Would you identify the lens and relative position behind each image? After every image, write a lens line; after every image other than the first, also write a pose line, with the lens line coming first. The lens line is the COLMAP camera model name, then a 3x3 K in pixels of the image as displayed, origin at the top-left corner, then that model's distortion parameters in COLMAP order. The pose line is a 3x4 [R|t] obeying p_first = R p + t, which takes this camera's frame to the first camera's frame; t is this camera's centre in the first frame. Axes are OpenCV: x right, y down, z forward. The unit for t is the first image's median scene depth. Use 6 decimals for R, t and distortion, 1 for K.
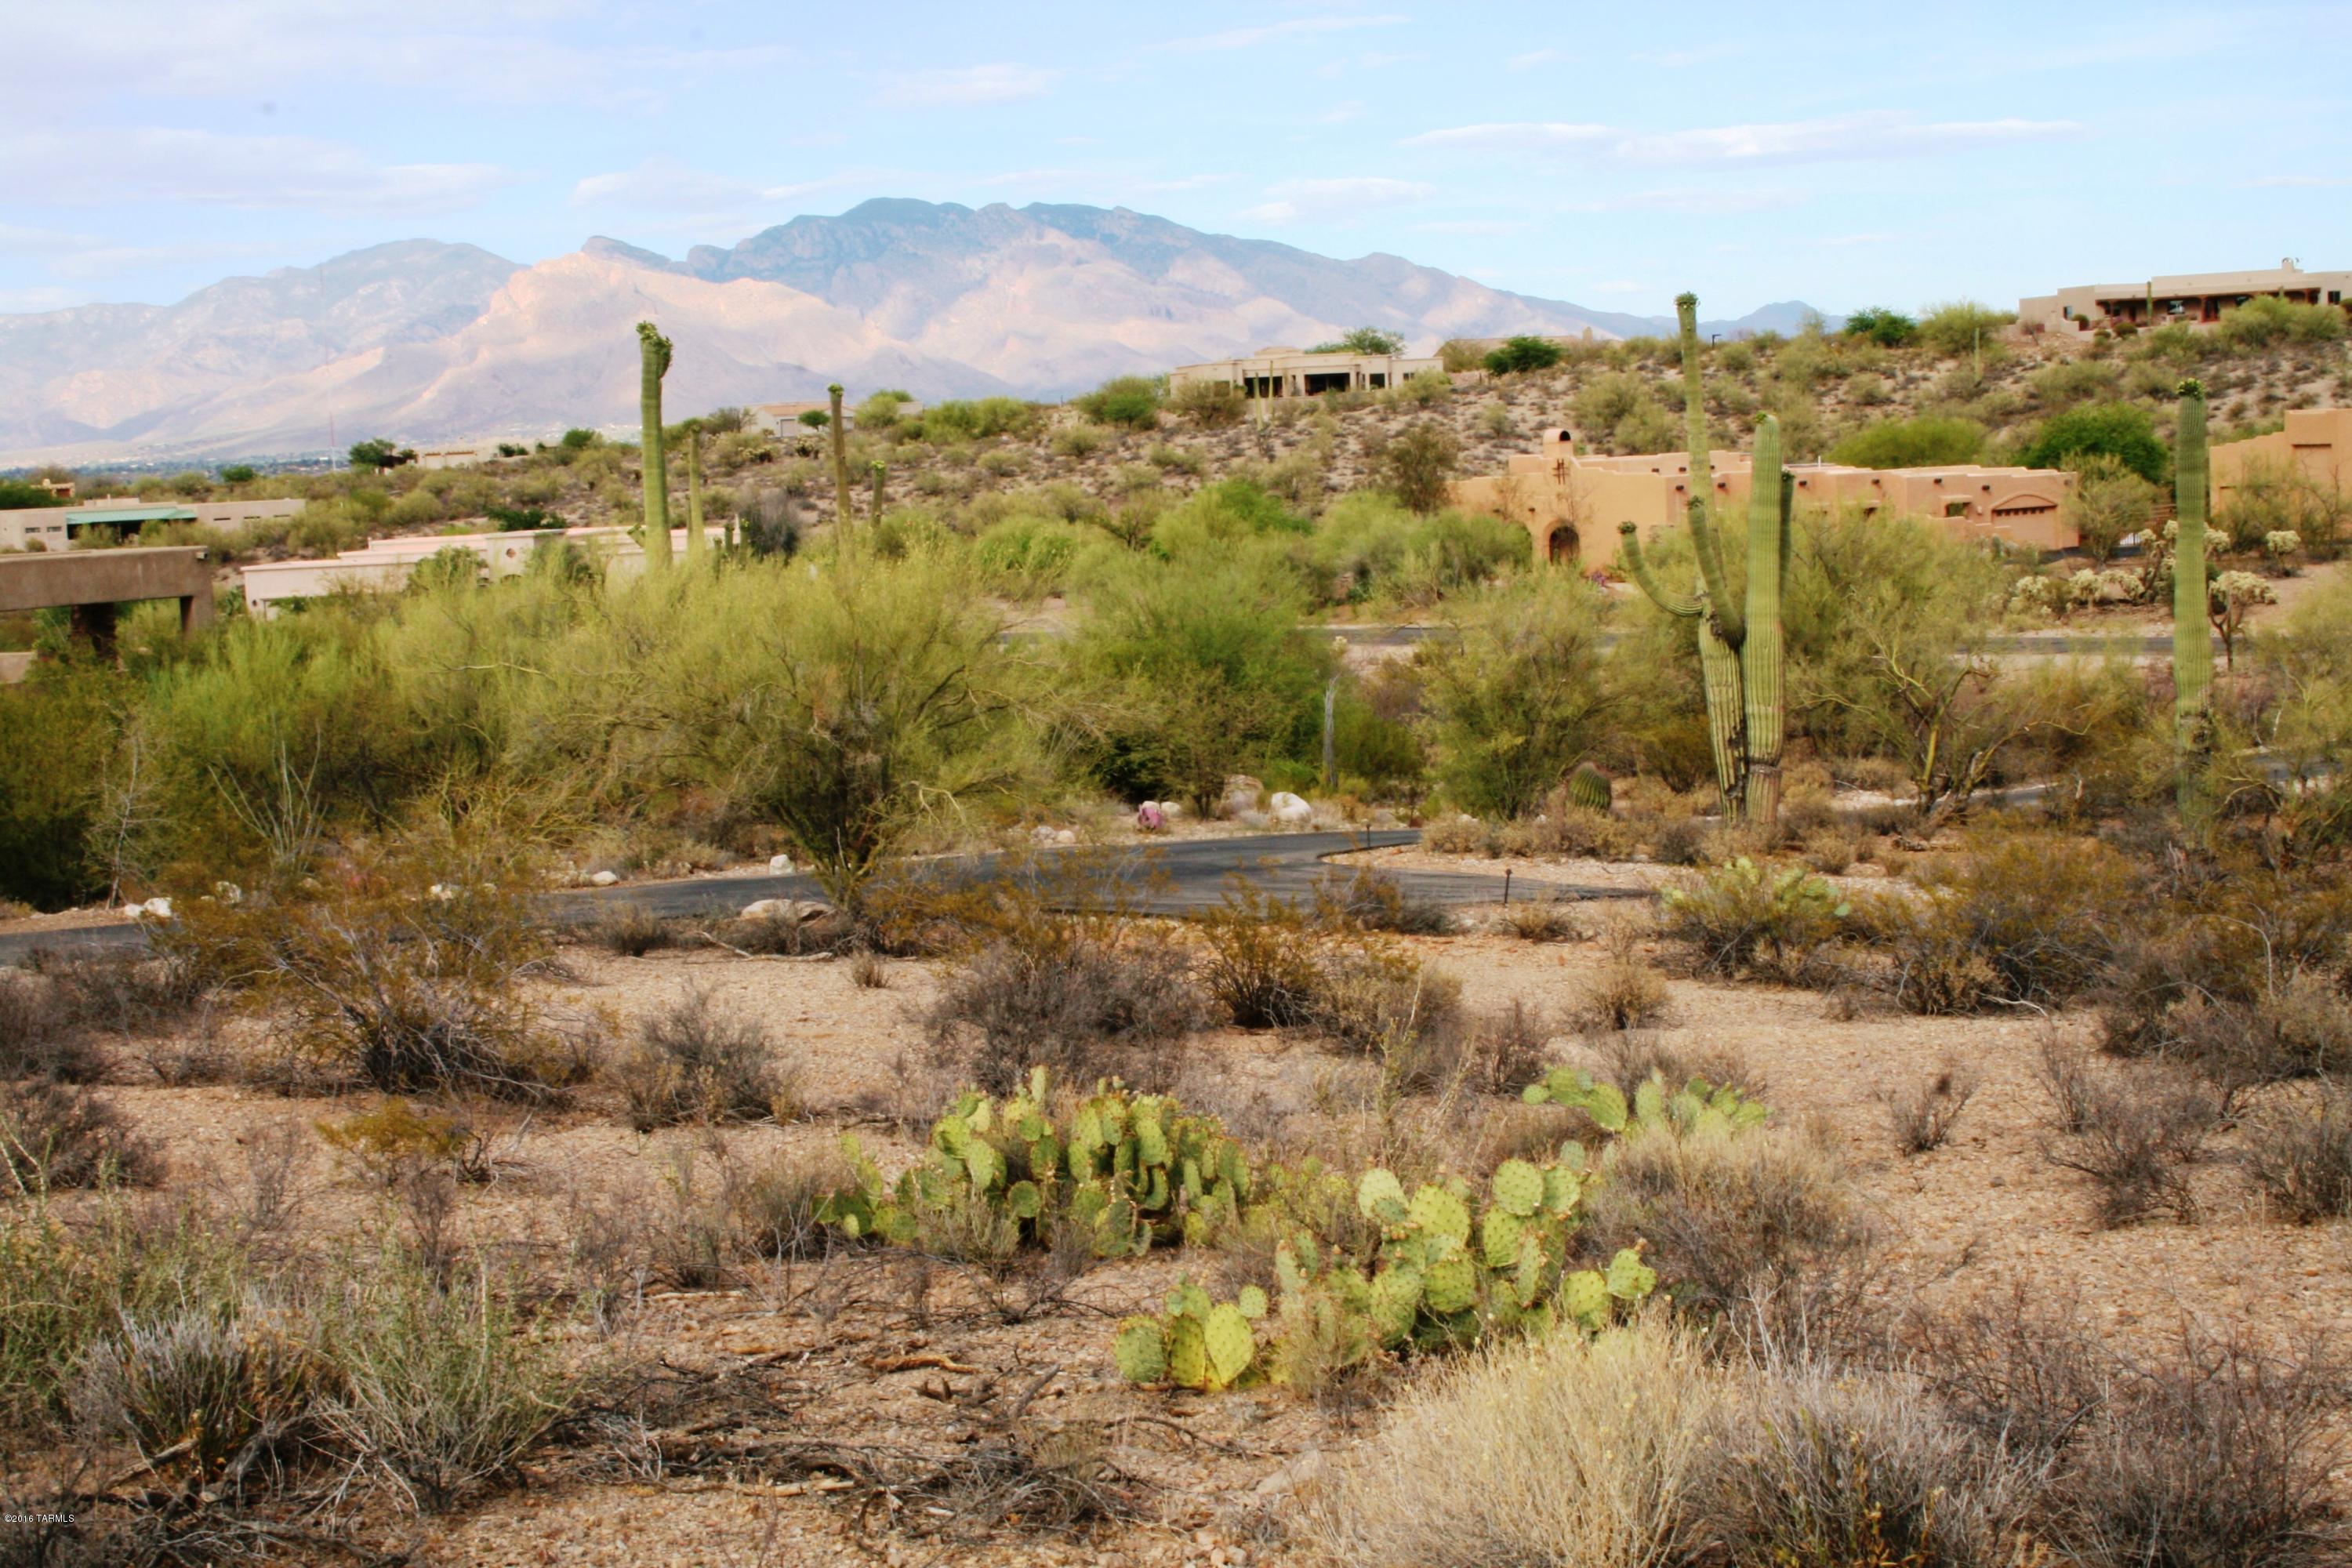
lens RADIAL K [[3502.3, 0, 1135.8], [0, 3502.3, 789.4], [0, 0, 1]] dist [-0.053851, 0.234028]
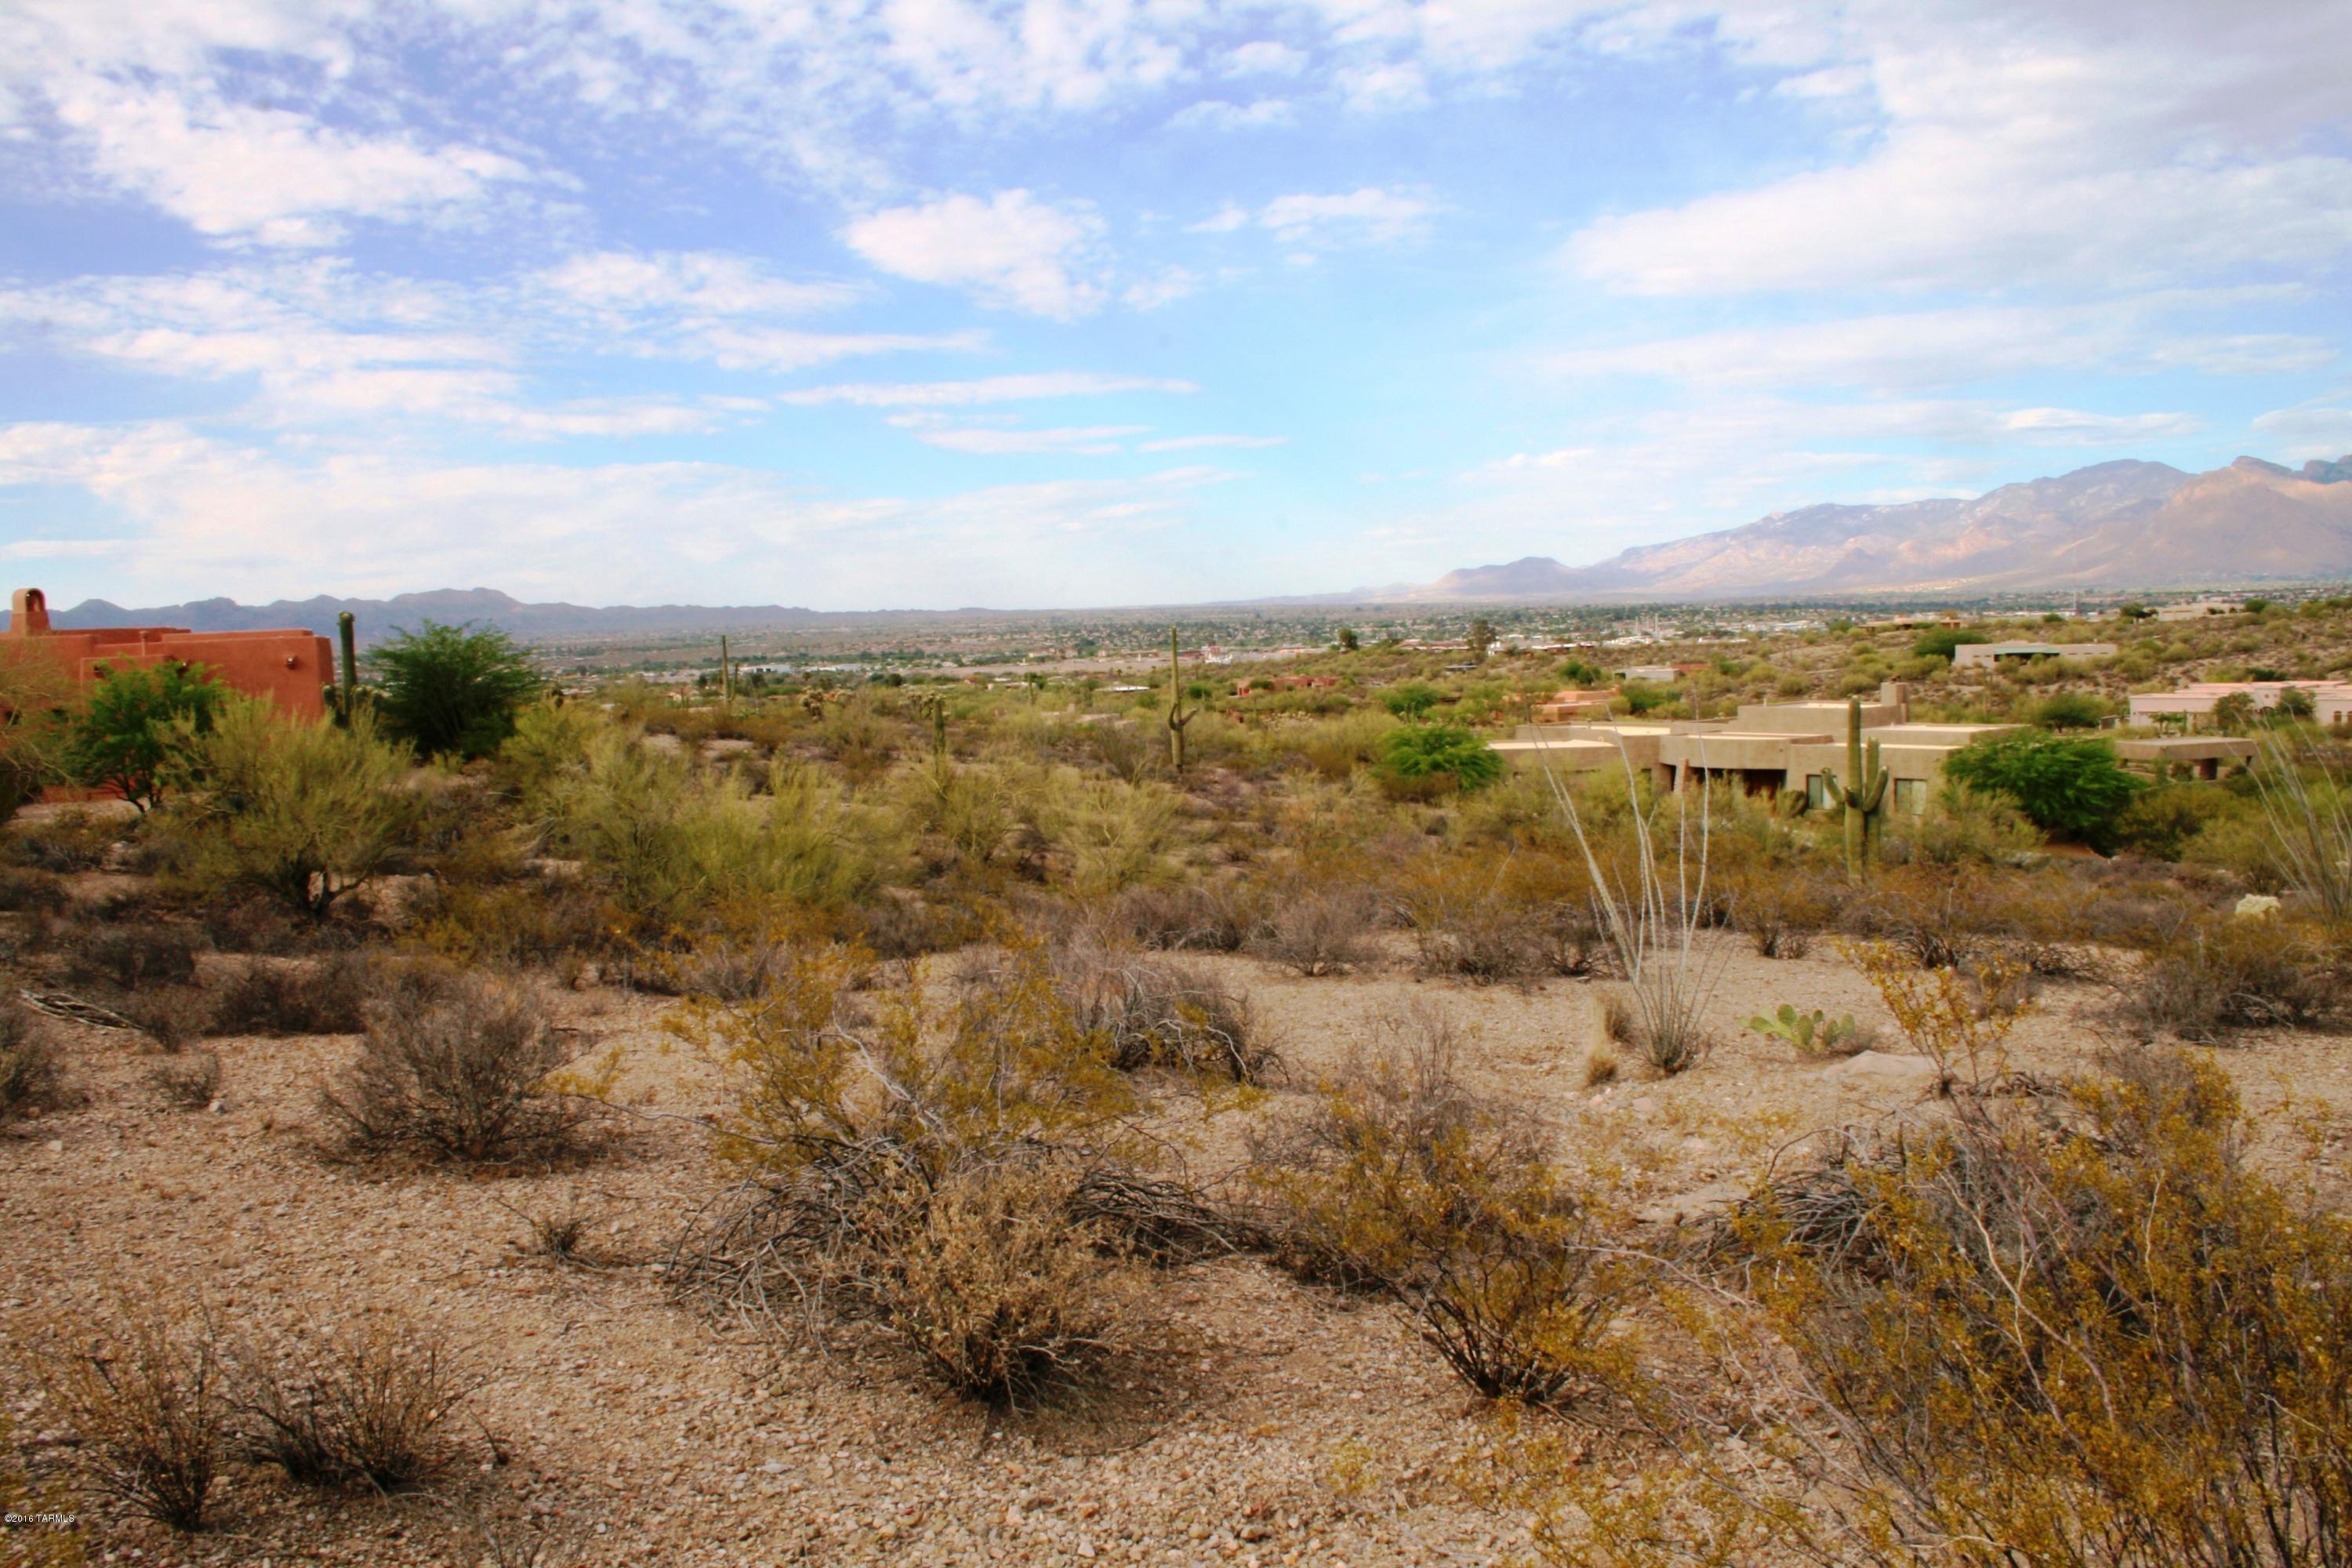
lens RADIAL K [[1963.9, 0, 1146.6], [0, 1963.9, 794.6], [0, 0, 1]] dist [-0.161800, 0.136698]
pose [[0.782600, 0.074261, -0.618080, -0.001672], [-0.065534, 0.997170, 0.036830, -0.003957], [0.619066, 0.011682, 0.785252, -0.175504]]
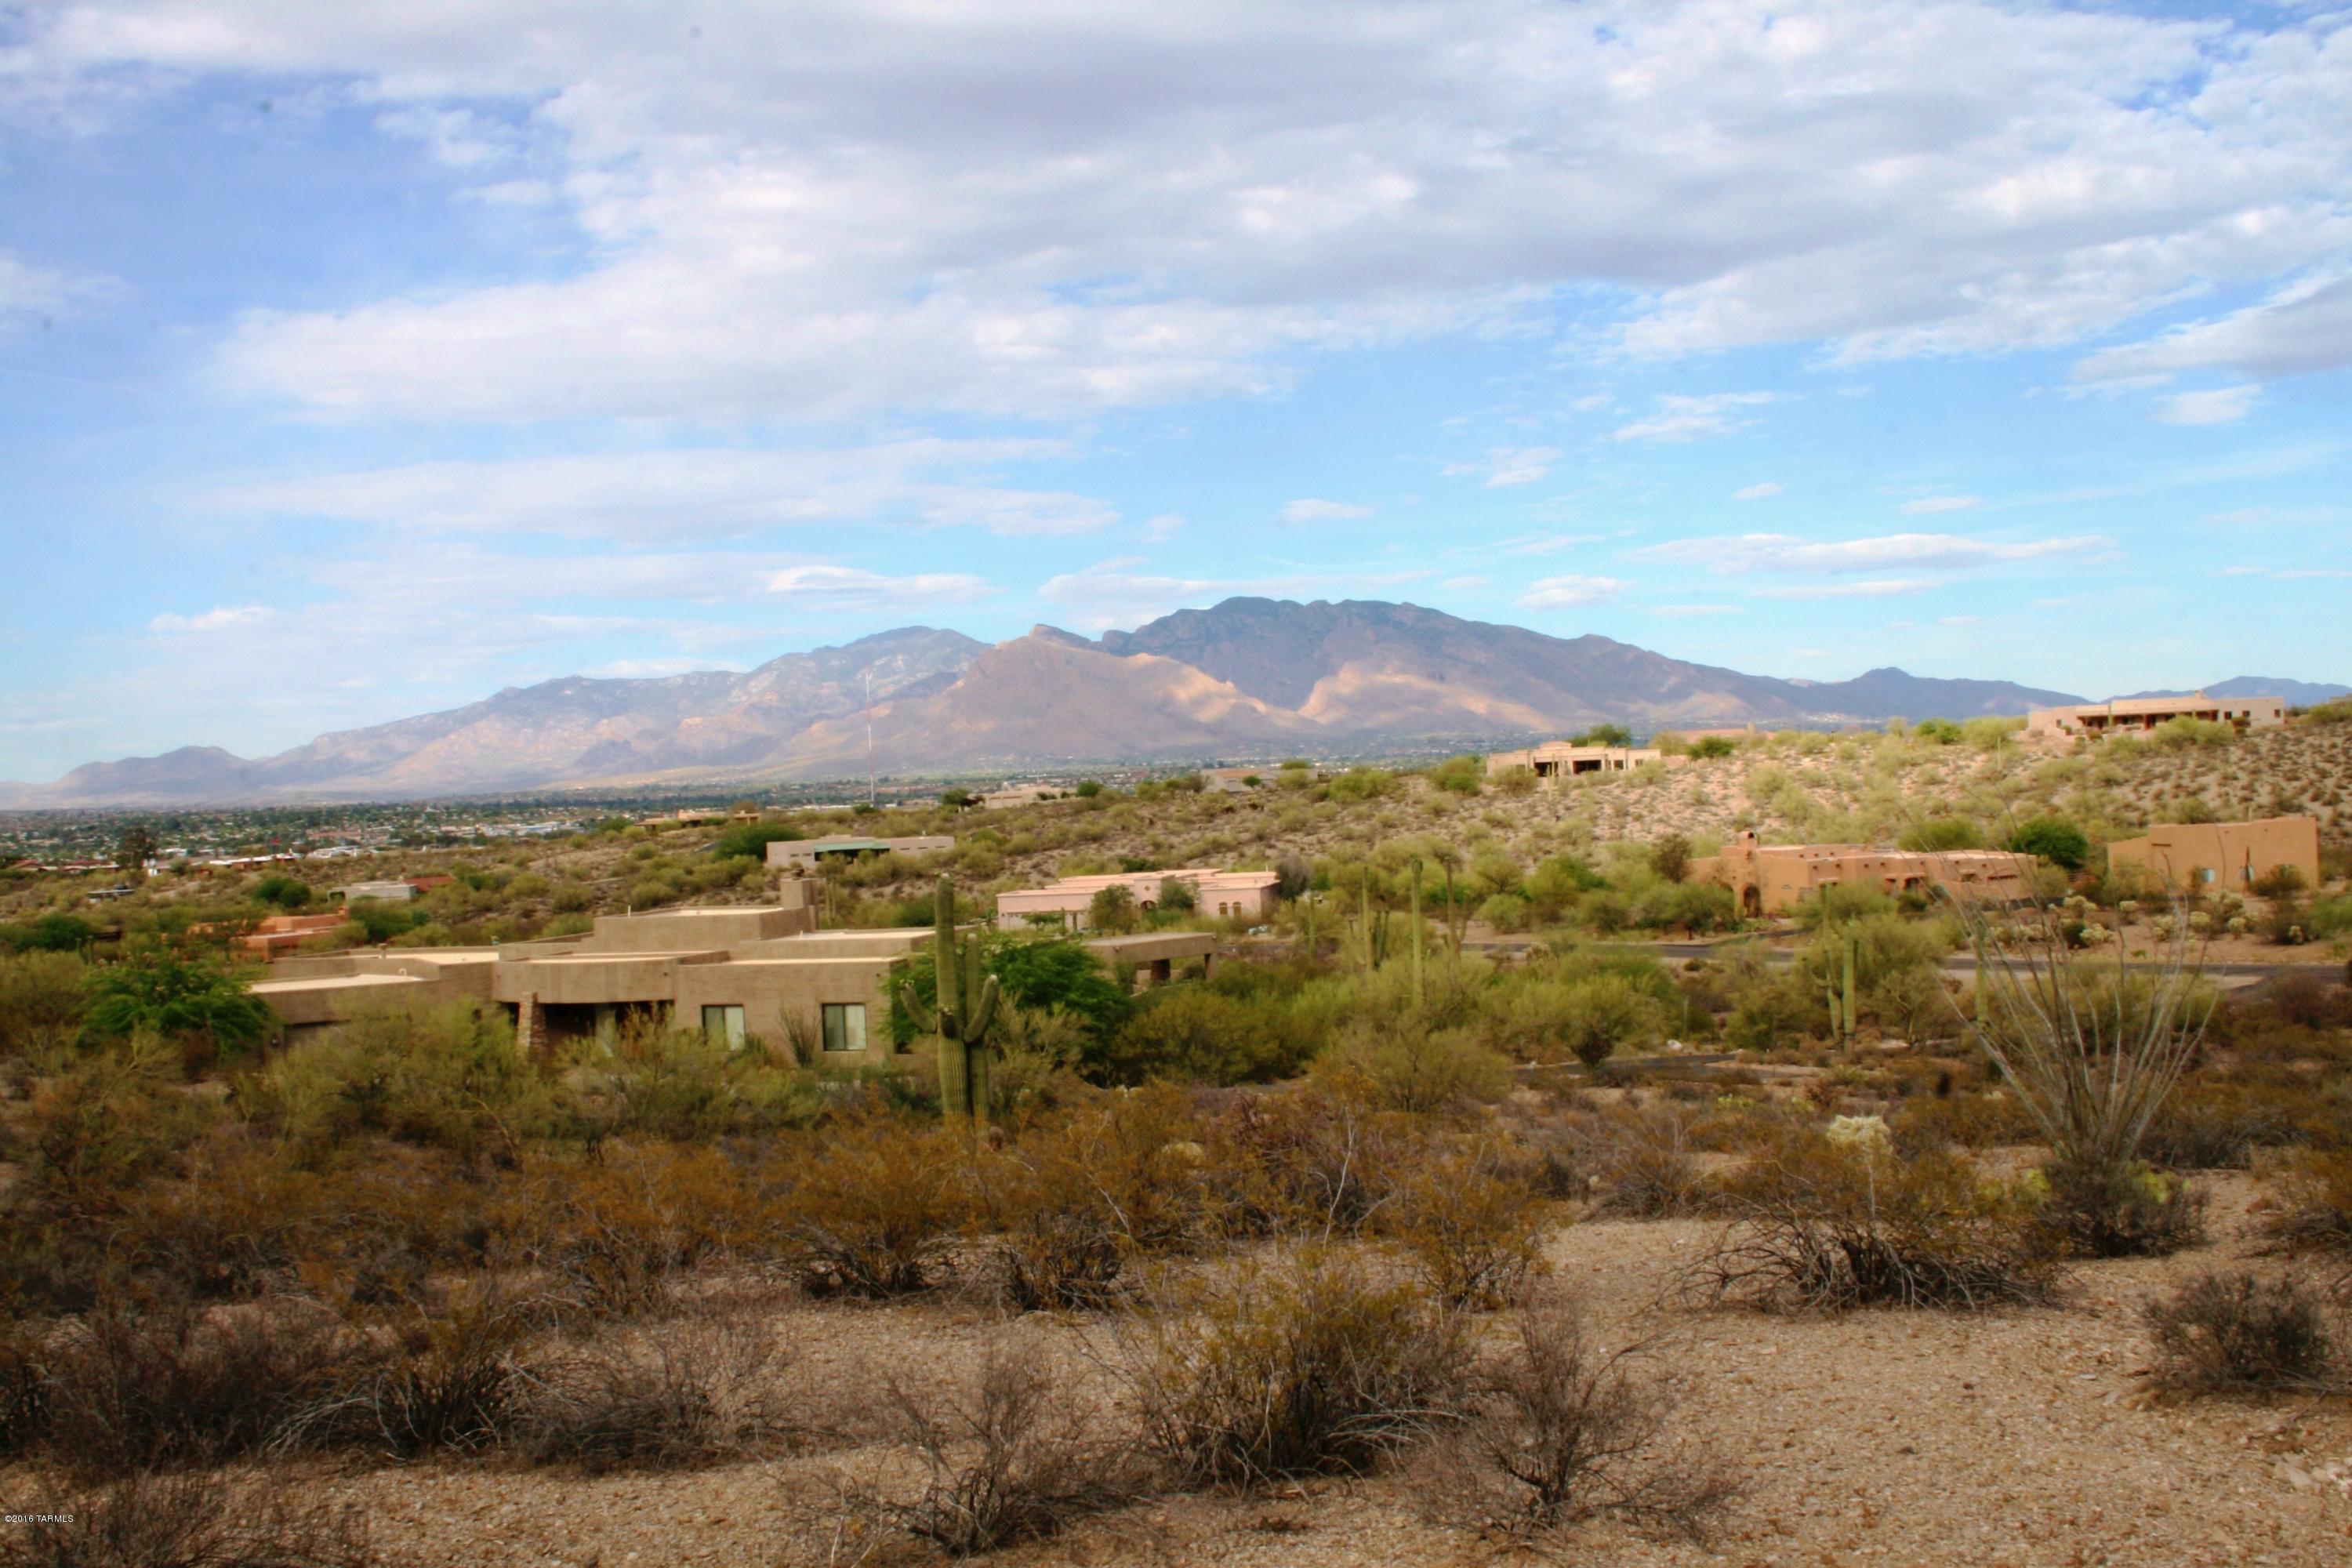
lens RADIAL K [[2496.1, 0, 1148.6], [0, 2496.1, 796.2], [0, 0, 1]] dist [-0.122910, 0.161599]
pose [[0.994261, 0.002527, -0.106953, -0.025296], [-0.011848, 0.996173, -0.086602, -0.002588], [0.106325, 0.087372, 0.990485, -0.155626]]
